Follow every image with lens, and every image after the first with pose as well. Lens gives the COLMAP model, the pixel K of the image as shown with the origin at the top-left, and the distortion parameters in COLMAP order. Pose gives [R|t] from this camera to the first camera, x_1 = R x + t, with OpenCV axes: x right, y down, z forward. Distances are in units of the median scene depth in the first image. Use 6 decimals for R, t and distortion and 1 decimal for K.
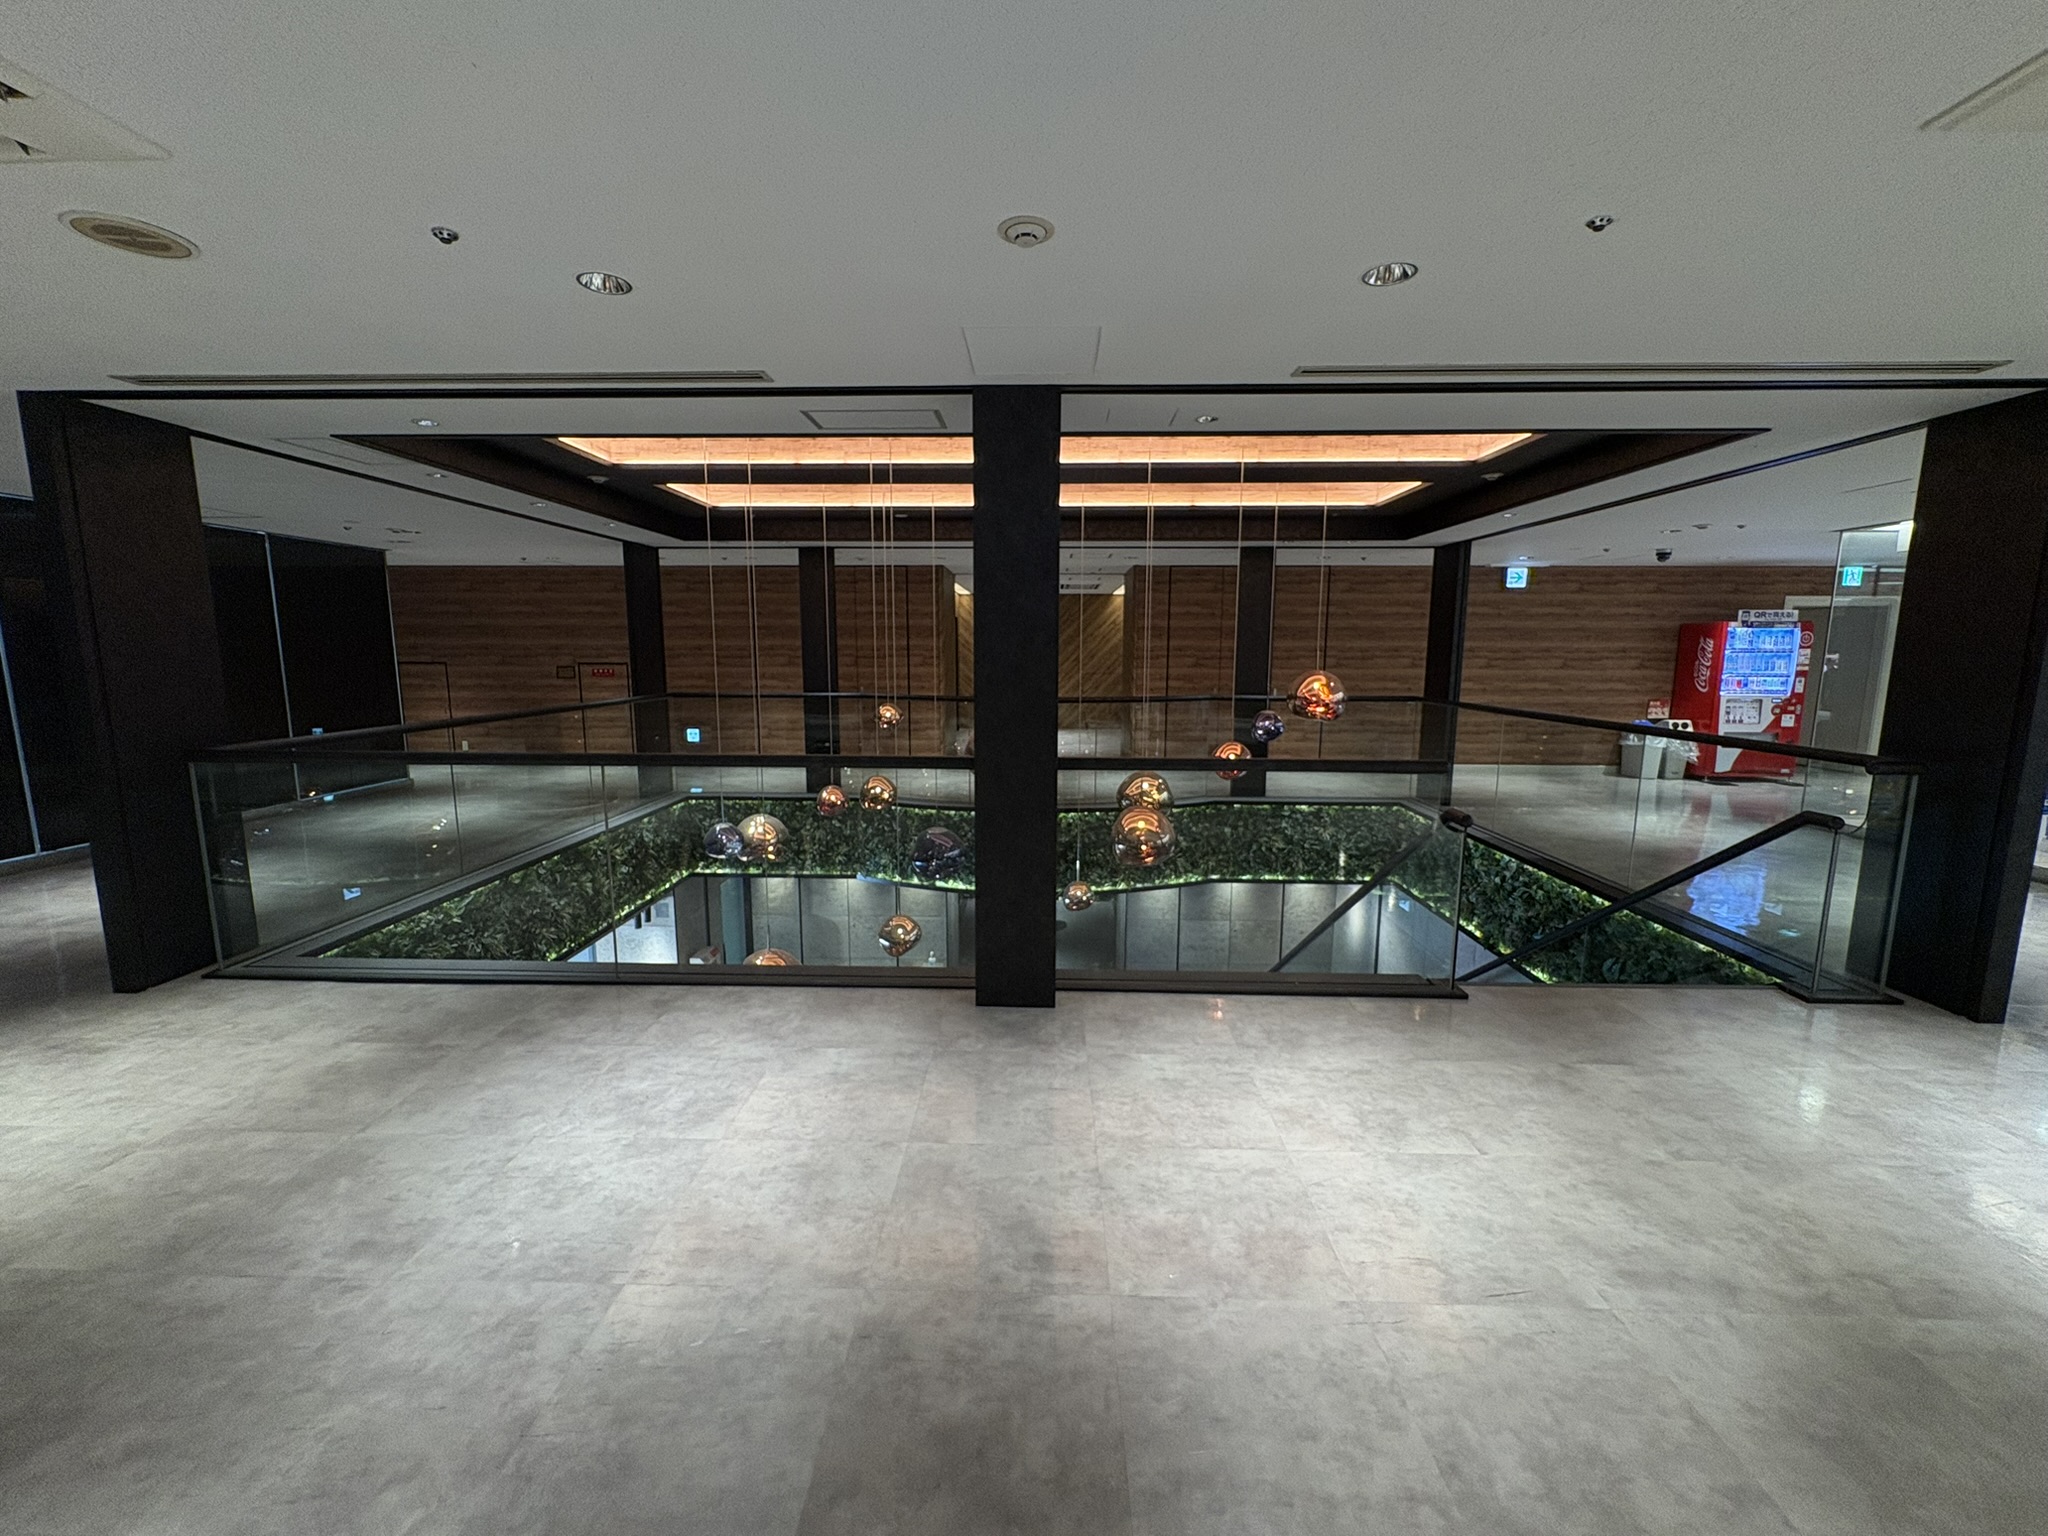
lens RADIAL K [[820.6, 0, 1025.3], [0, 820.6, 767.2], [0, 0, 1]] dist [-0.000784, 0.000300]
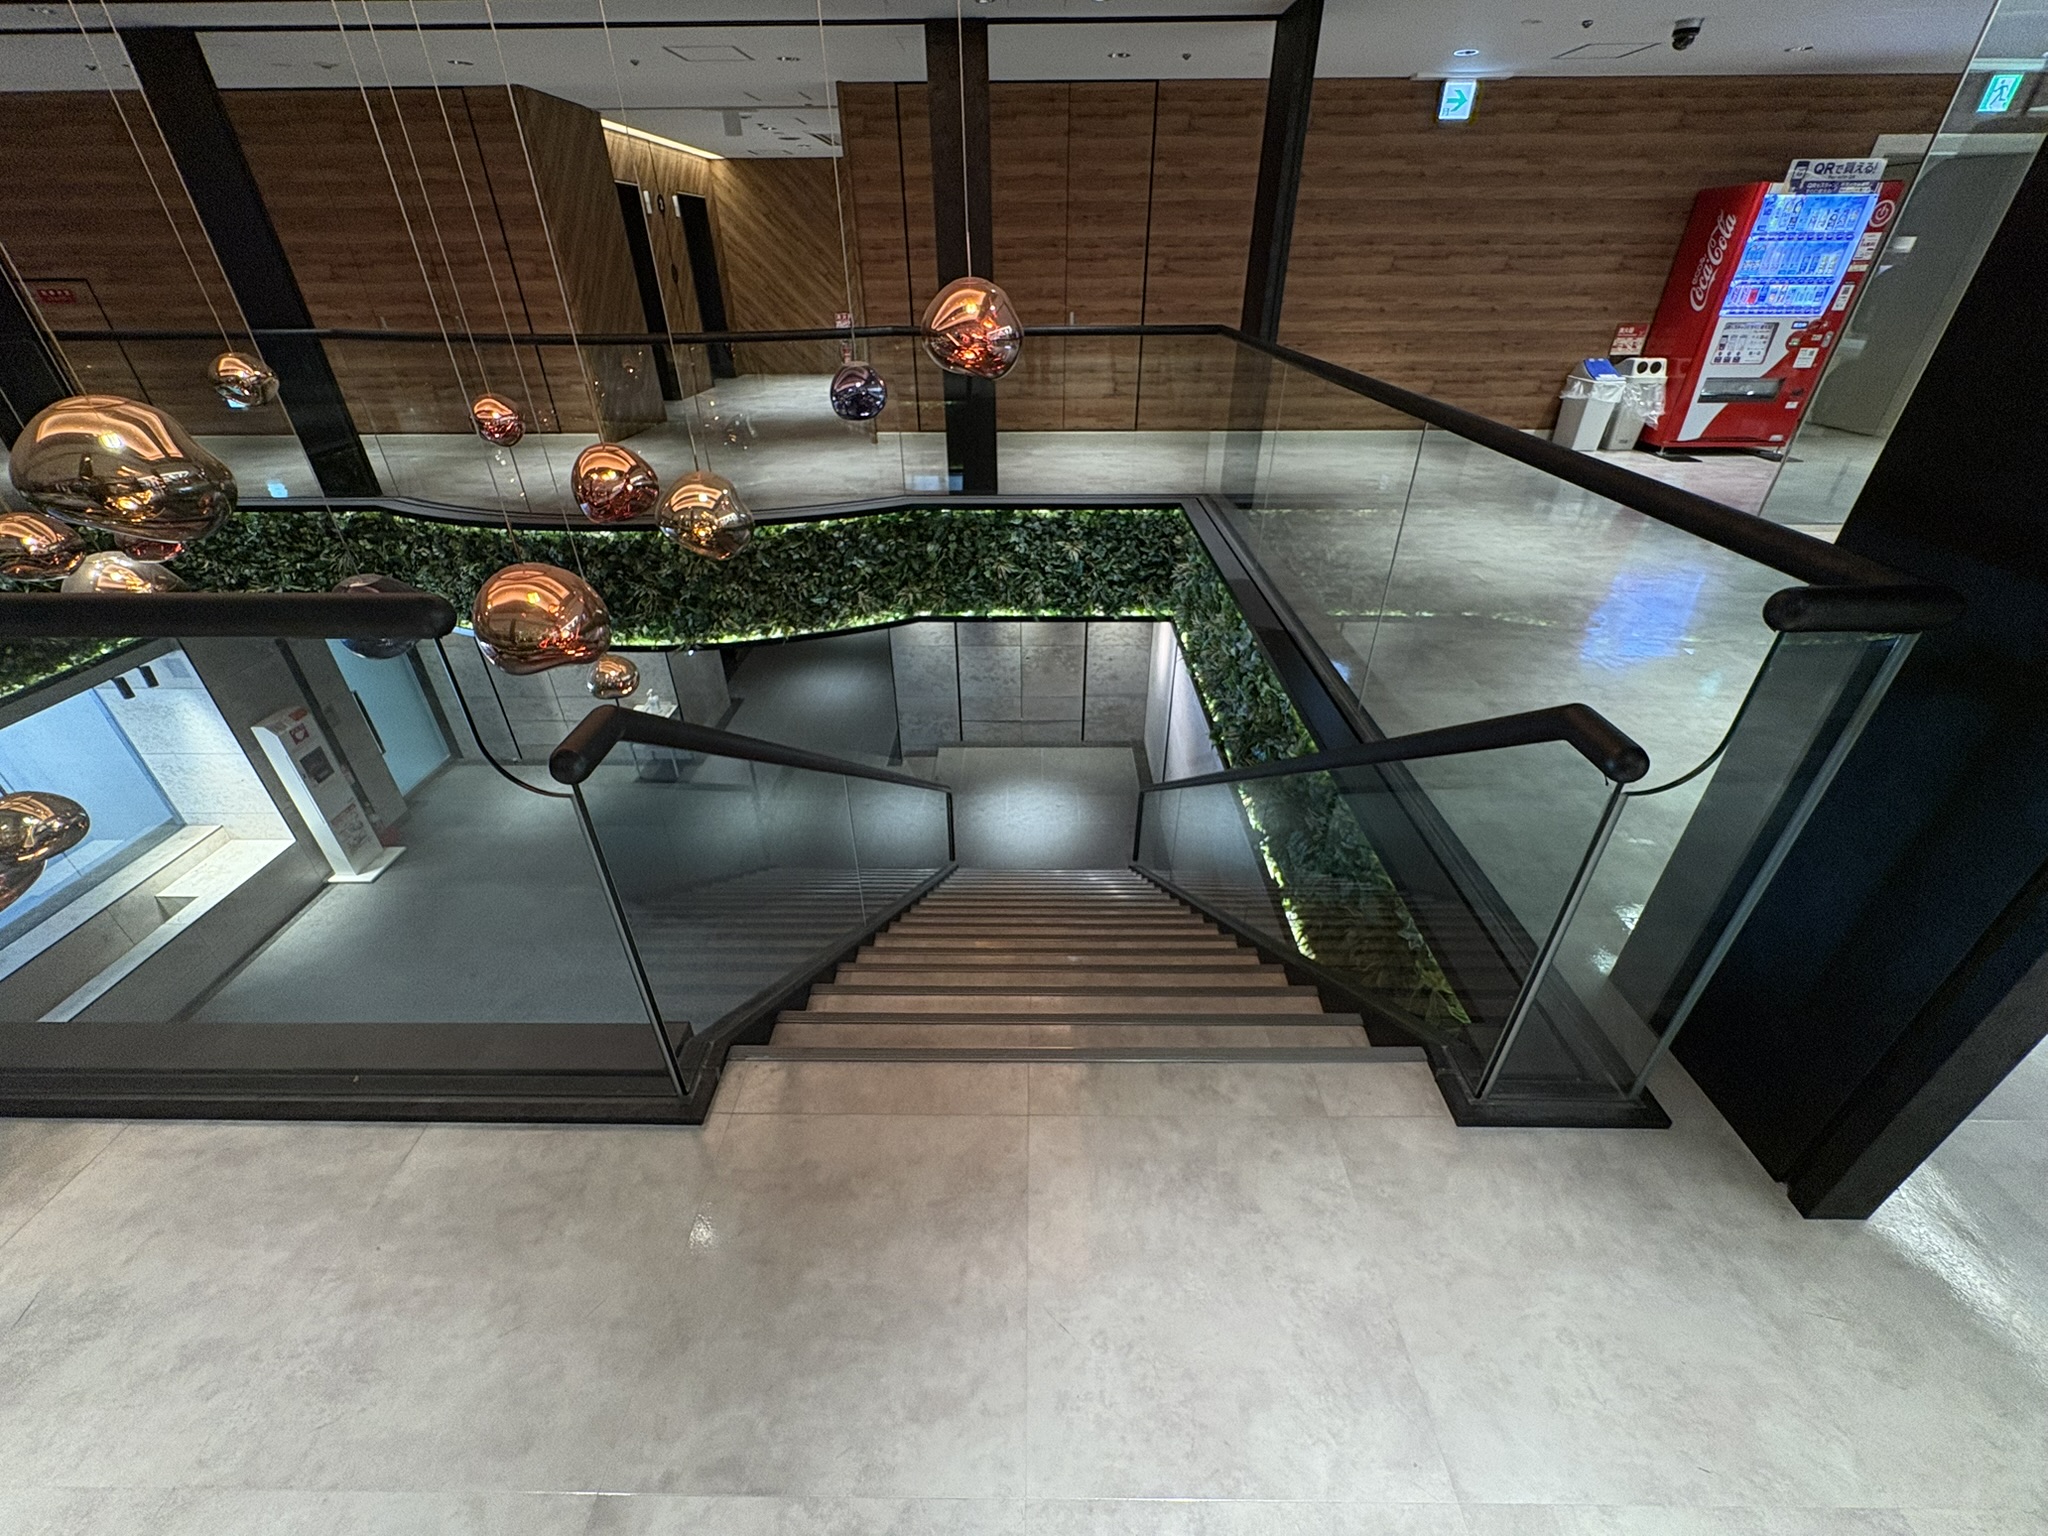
lens RADIAL K [[820.6, 0, 1022.5], [0, 820.6, 768.4], [0, 0, 1]] dist [-0.000784, 0.000300]
pose [[0.999817, -0.016407, 0.009871, 0.273364], [0.011048, 0.915368, 0.402466, -0.026469], [-0.015639, -0.402283, 0.915382, 0.256669]]
